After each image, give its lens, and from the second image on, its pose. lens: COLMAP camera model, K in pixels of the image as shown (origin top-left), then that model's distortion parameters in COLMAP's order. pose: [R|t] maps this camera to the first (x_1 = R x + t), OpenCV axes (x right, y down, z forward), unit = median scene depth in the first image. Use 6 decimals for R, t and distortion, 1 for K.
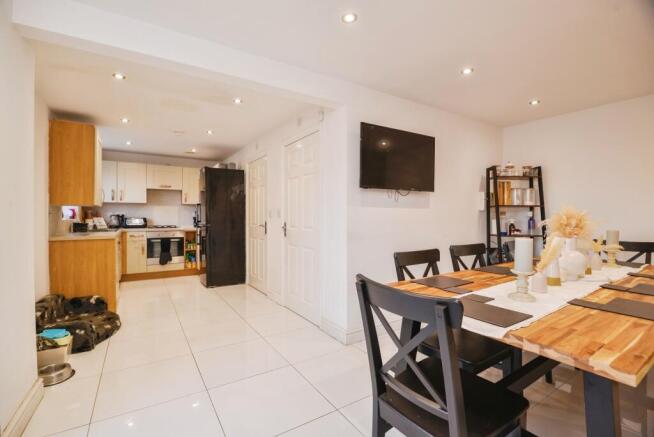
lens RADIAL K [[283.8, 0, 327.1], [0, 283.8, 208.7], [0, 0, 1]] dist [-0.011858, -0.000558]
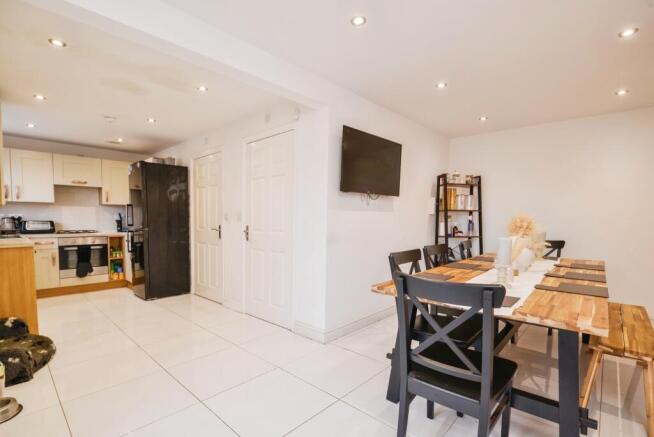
lens RADIAL K [[296.2, 0, 329.2], [0, 296.2, 231.9], [0, 0, 1]] dist [-0.012241, -0.000278]
pose [[0.968681, -0.008431, 0.248164, -0.130022], [-0.008804, 0.997629, 0.068256, -0.000239], [-0.248151, -0.068303, 0.966310, -0.015392]]
